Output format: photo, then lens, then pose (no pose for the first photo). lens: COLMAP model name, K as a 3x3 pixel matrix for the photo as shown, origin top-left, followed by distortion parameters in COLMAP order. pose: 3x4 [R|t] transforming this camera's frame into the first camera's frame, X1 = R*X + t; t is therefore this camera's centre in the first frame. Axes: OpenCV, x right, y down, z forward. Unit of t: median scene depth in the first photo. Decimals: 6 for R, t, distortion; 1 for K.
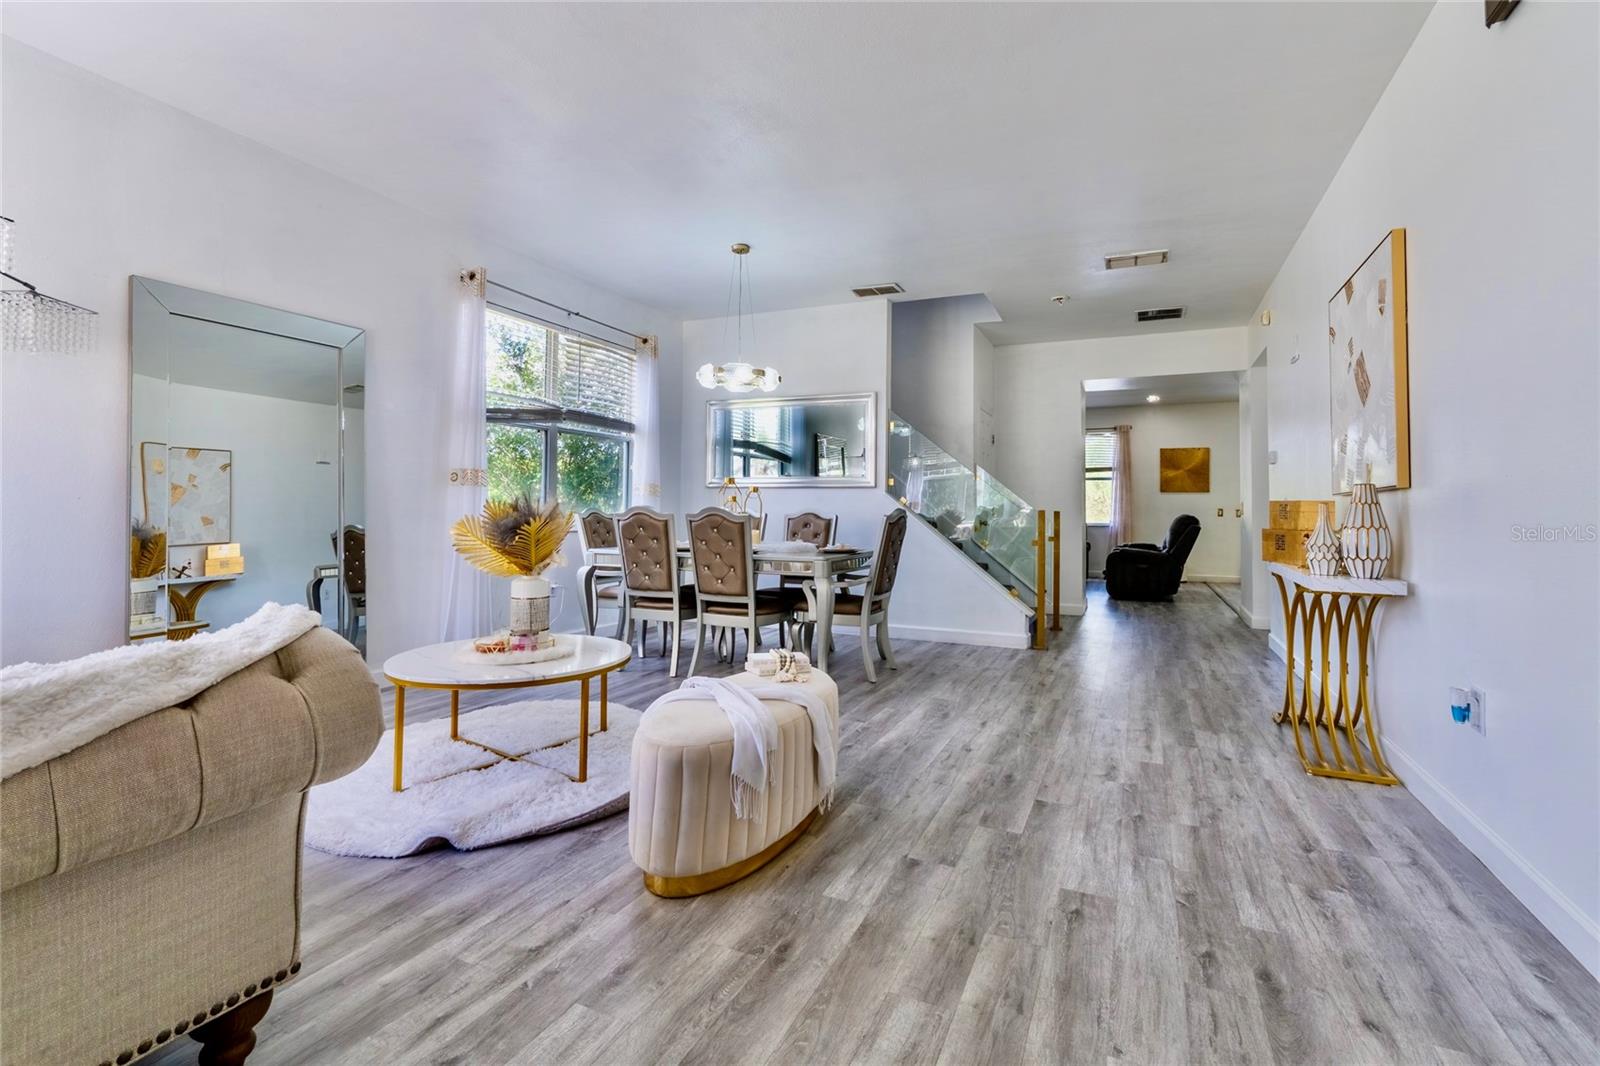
lens RADIAL K [[718.6, 0, 809.0], [0, 718.6, 501.4], [0, 0, 1]] dist [-0.000445, 0.000314]
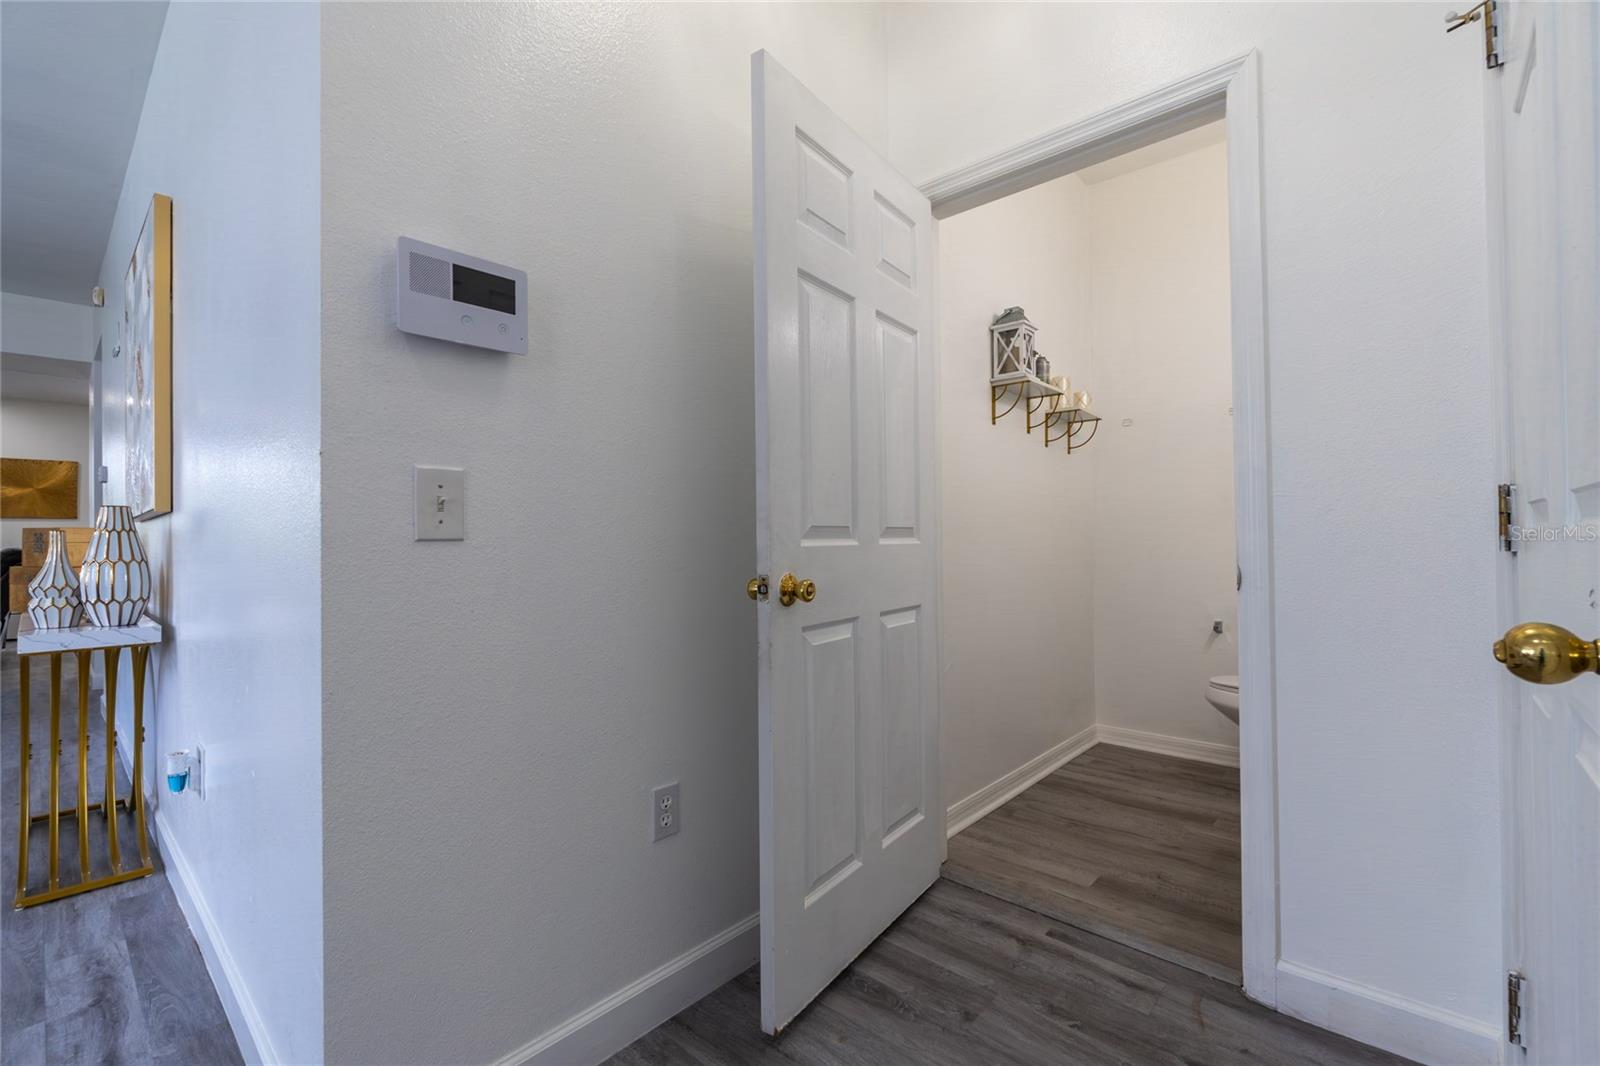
lens RADIAL K [[695.8, 0, 800.0], [0, 695.8, 533.0], [0, 0, 1]] dist [-0.002353, -0.000315]
pose [[0.304101, -0.005068, 0.952626, 0.281500], [0.002001, 0.999987, 0.004681, 0.002700], [-0.952638, 0.000483, 0.304107, 0.049635]]
